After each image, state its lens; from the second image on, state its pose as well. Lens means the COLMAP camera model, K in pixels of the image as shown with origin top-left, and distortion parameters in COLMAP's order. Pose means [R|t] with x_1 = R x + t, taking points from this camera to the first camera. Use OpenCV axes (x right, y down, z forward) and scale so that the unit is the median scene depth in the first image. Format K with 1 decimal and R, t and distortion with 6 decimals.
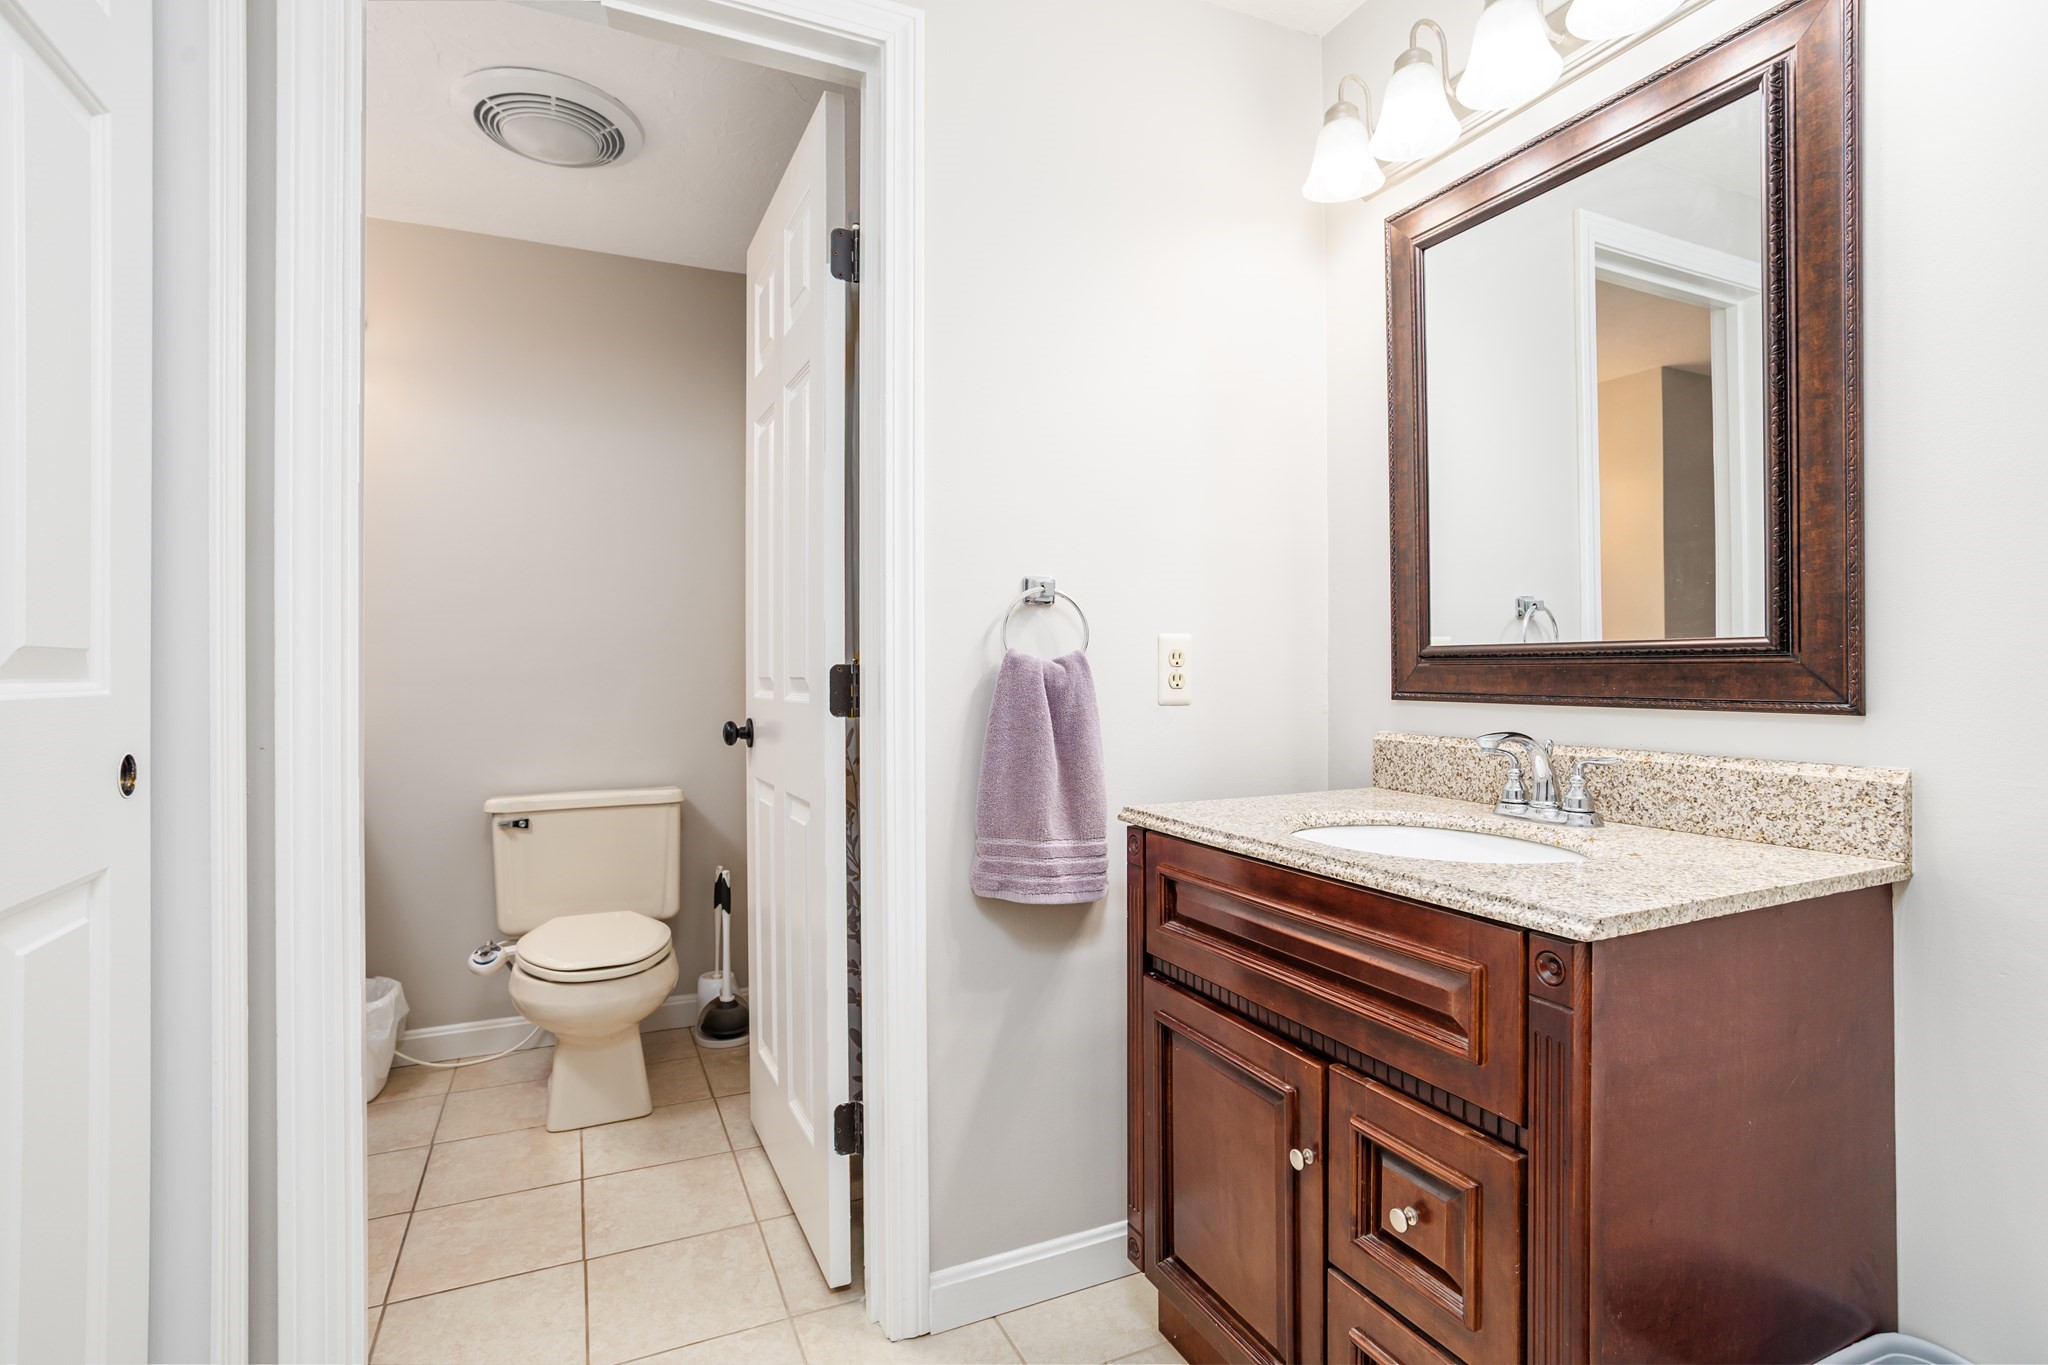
lens RADIAL K [[991.7, 0, 1023.3], [0, 991.7, 665.8], [0, 0, 1]] dist [-0.061756, 0.038615]
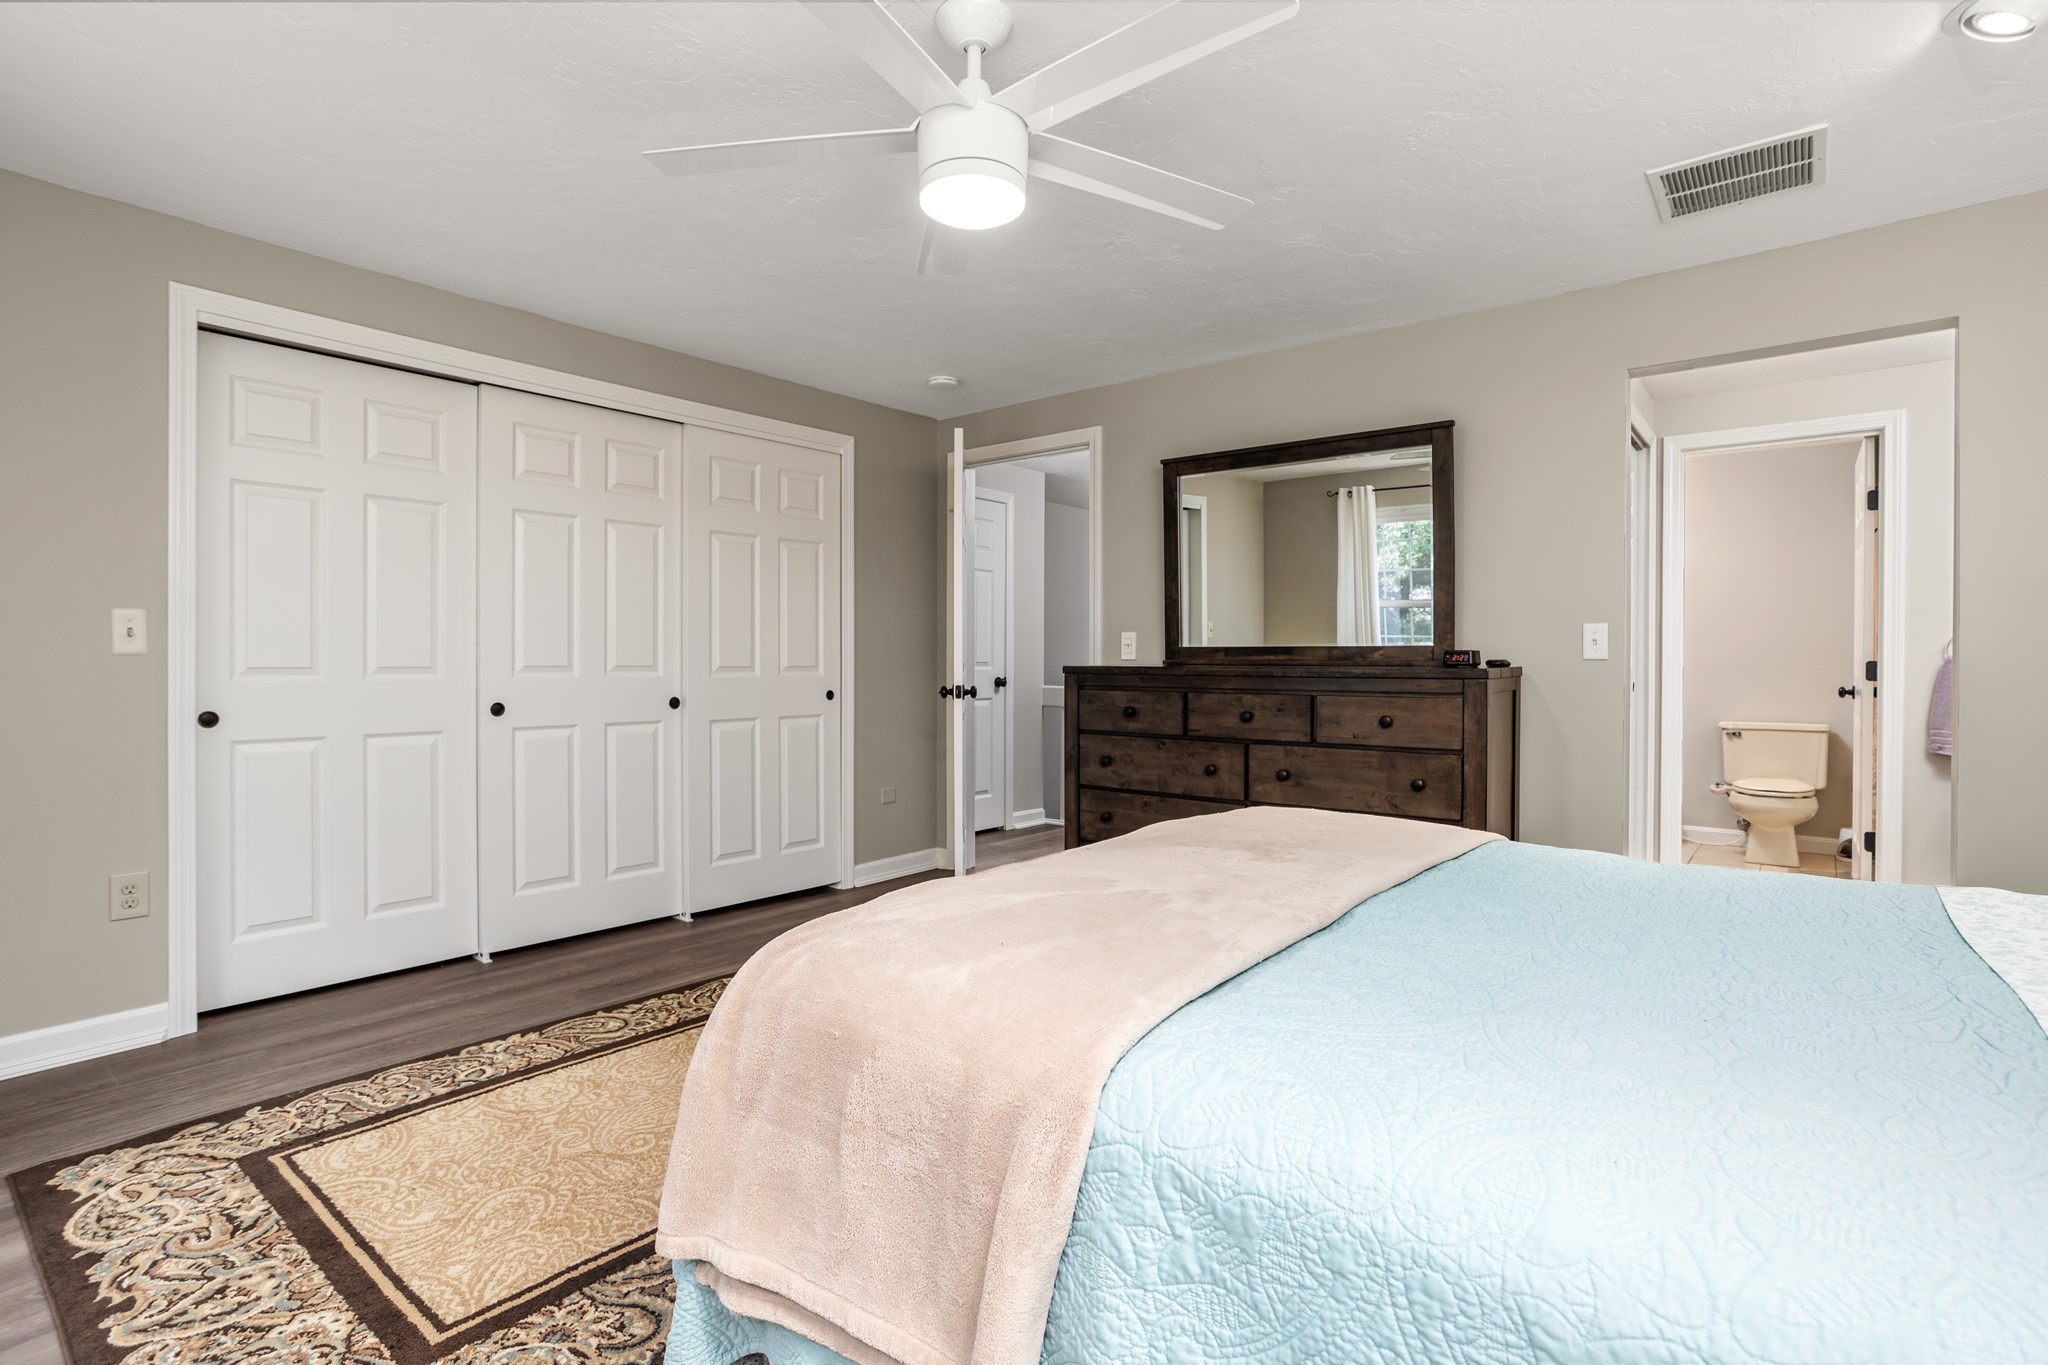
lens RADIAL K [[991.7, 0, 1023.3], [0, 991.7, 665.8], [0, 0, 1]] dist [-0.061756, 0.038615]
pose [[0.441112, 0.010592, -0.897390, 1.480089], [-0.004968, 0.999944, 0.009360, -0.002800], [0.897438, 0.000329, 0.441140, -2.826944]]
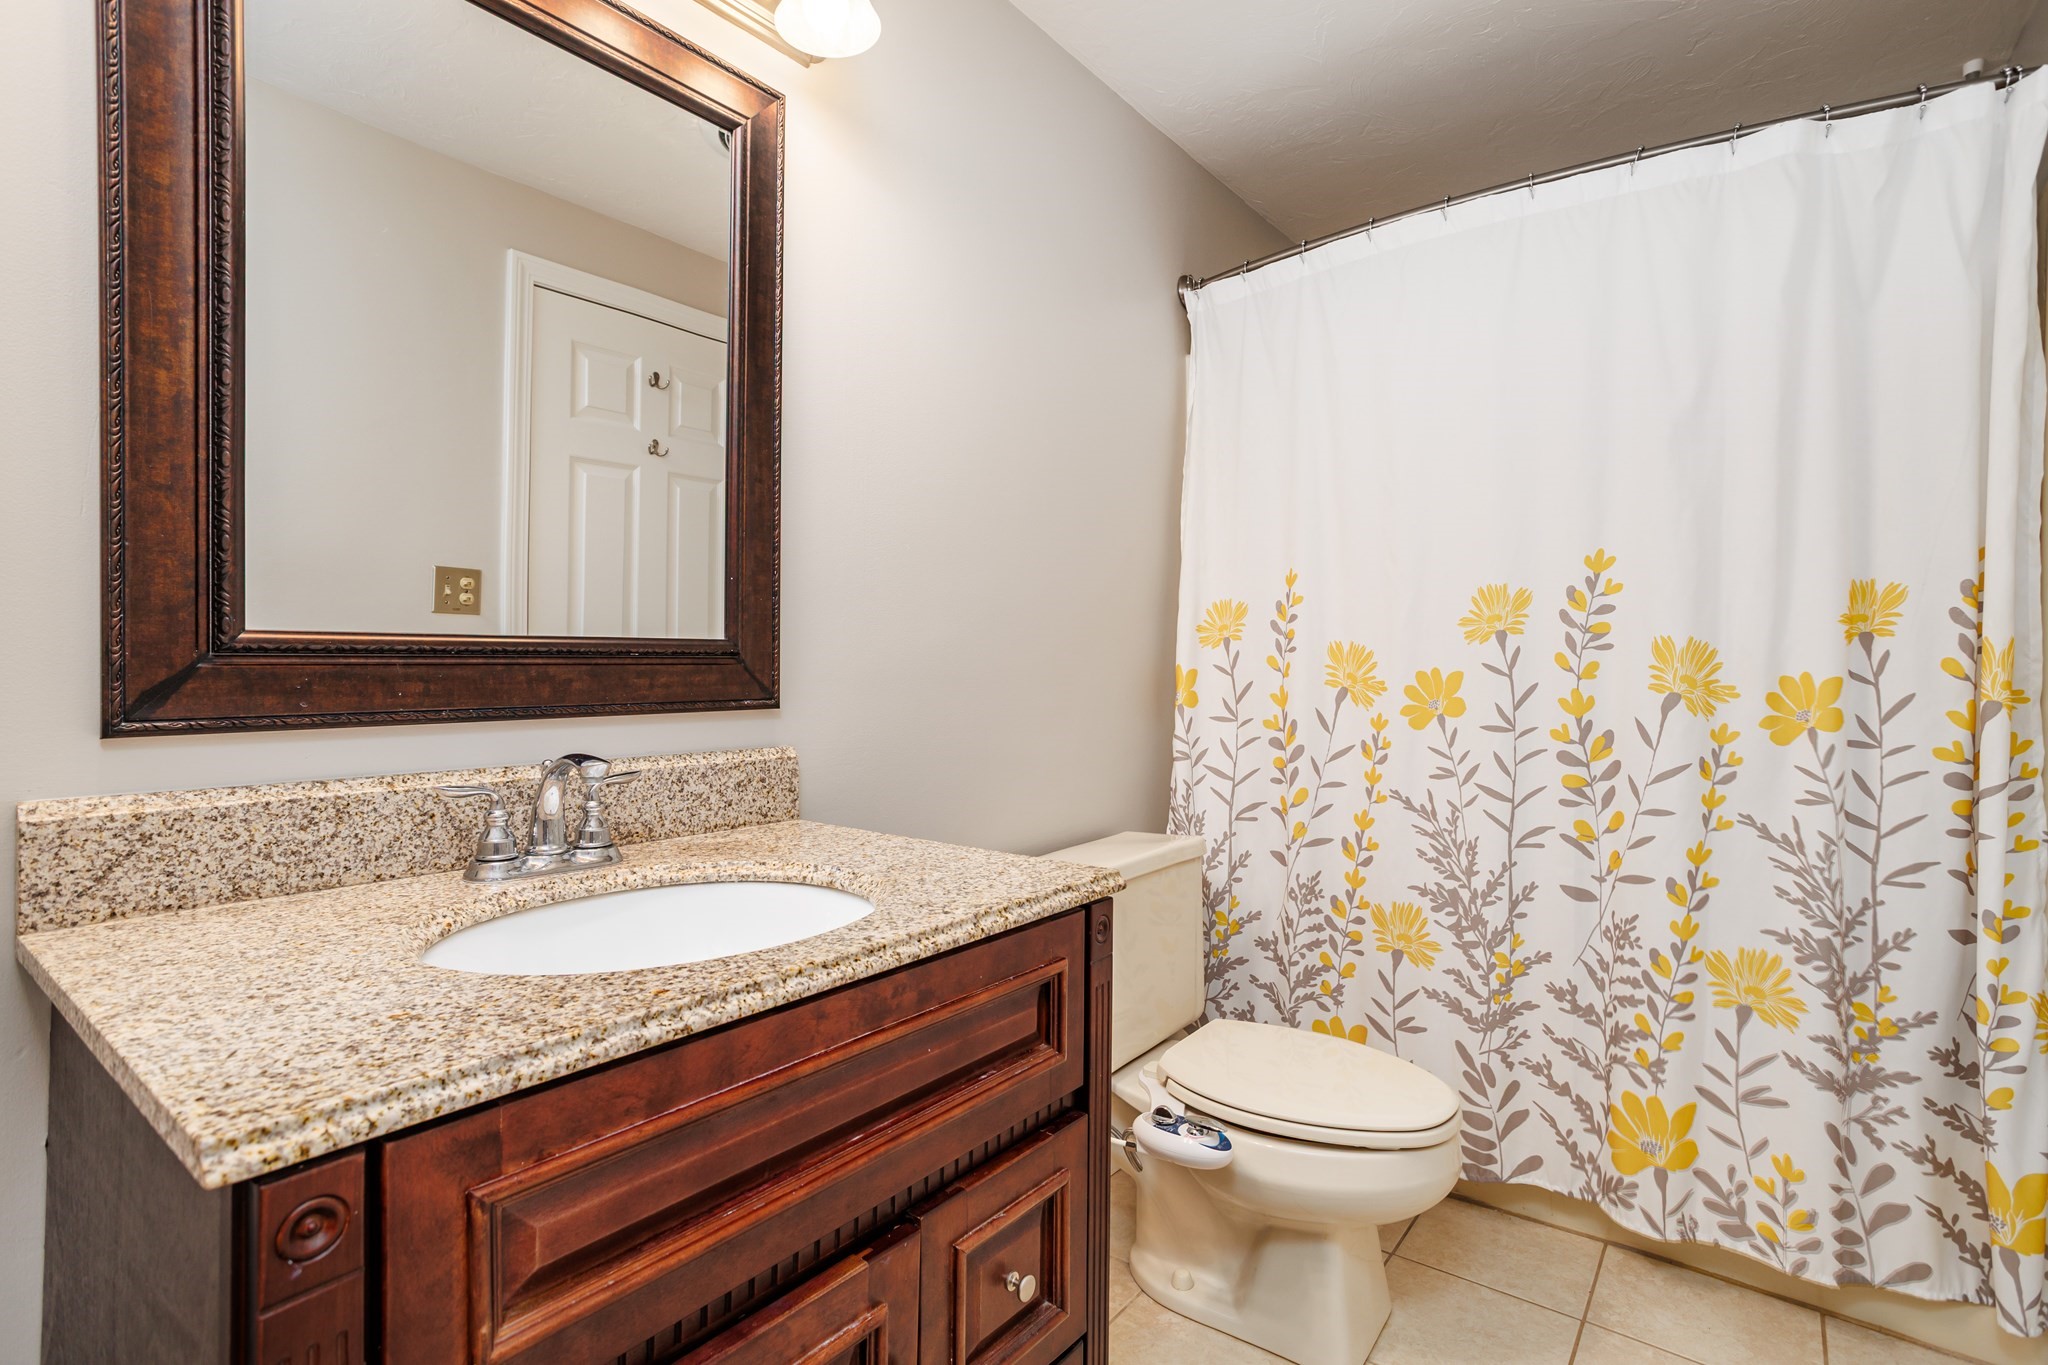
lens RADIAL K [[1012.0, 0, 1017.1], [0, 1012.0, 636.3], [0, 0, 1]] dist [-0.036864, 0.042959]
pose [[-0.448219, 0.035563, 0.893216, -0.328685], [0.008907, 0.999336, -0.035318, 0.006932], [-0.893880, -0.007874, -0.448238, 1.081166]]
